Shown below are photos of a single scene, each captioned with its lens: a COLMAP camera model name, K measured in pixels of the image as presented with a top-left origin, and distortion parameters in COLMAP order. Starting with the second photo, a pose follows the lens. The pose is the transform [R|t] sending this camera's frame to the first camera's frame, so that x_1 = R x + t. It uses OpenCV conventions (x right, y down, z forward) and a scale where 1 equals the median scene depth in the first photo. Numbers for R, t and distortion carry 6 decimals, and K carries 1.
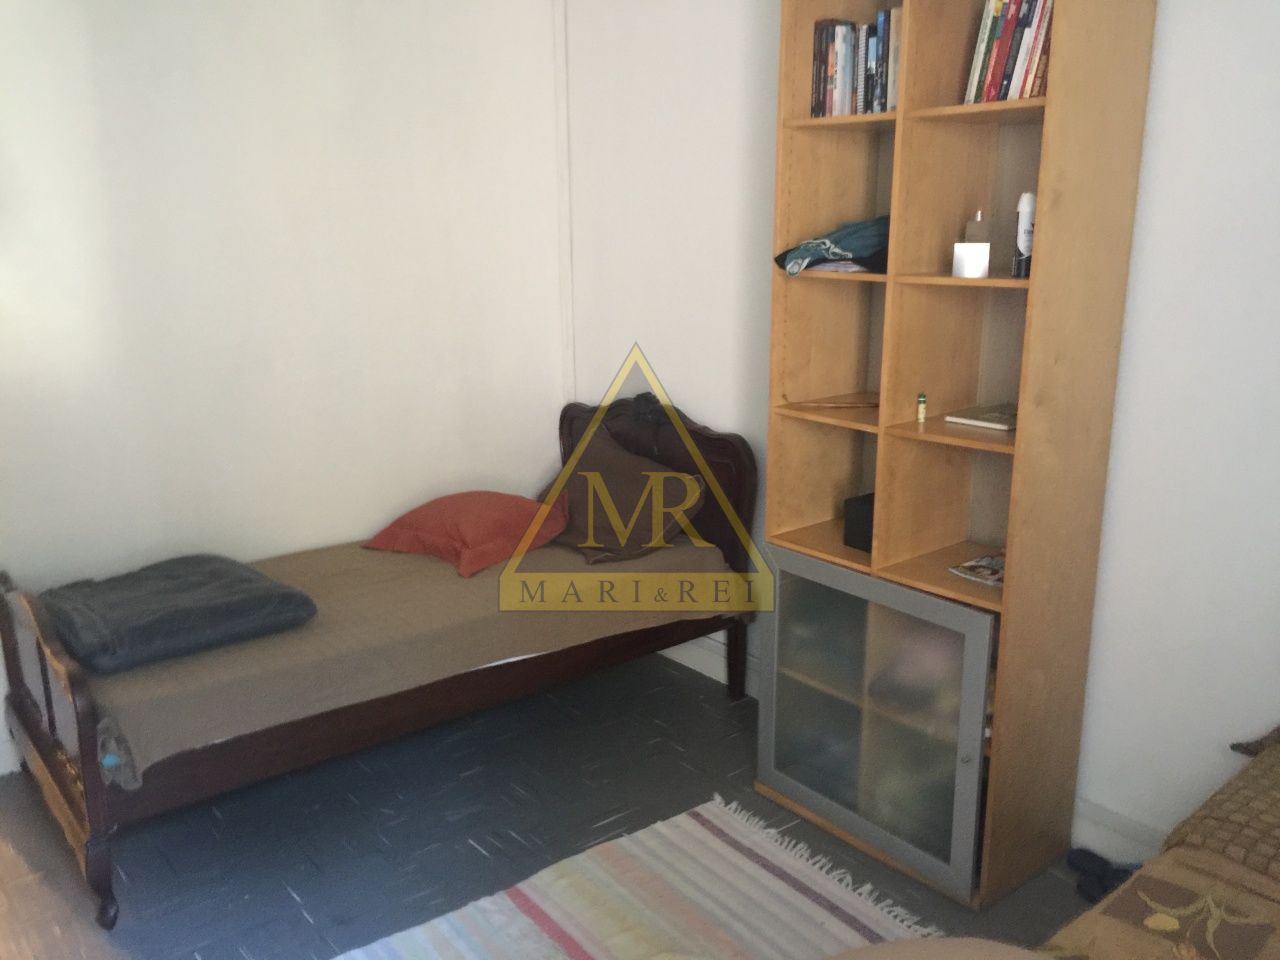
lens RADIAL K [[1081.1, 0, 640.0], [0, 1081.1, 480.0], [0, 0, 1]] dist [0.079227, -0.094067]
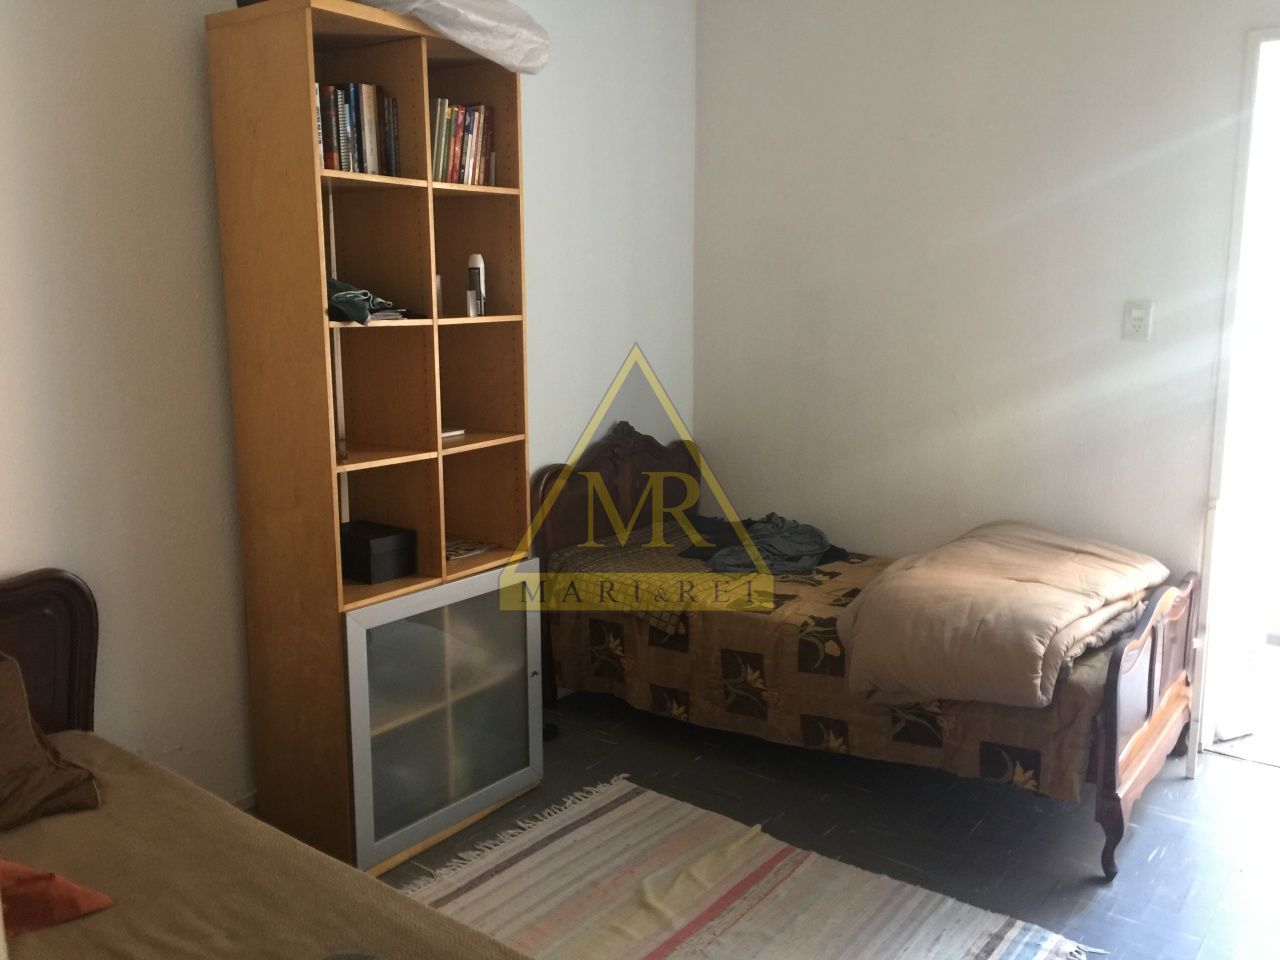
lens RADIAL K [[1081.1, 0, 640.0], [0, 1081.1, 480.0], [0, 0, 1]] dist [0.079227, -0.094067]
pose [[-0.224728, -0.167996, 0.959831, -0.926505], [0.240876, 0.944878, 0.221775, -0.221691], [-0.944180, 0.281039, -0.171875, 1.002094]]
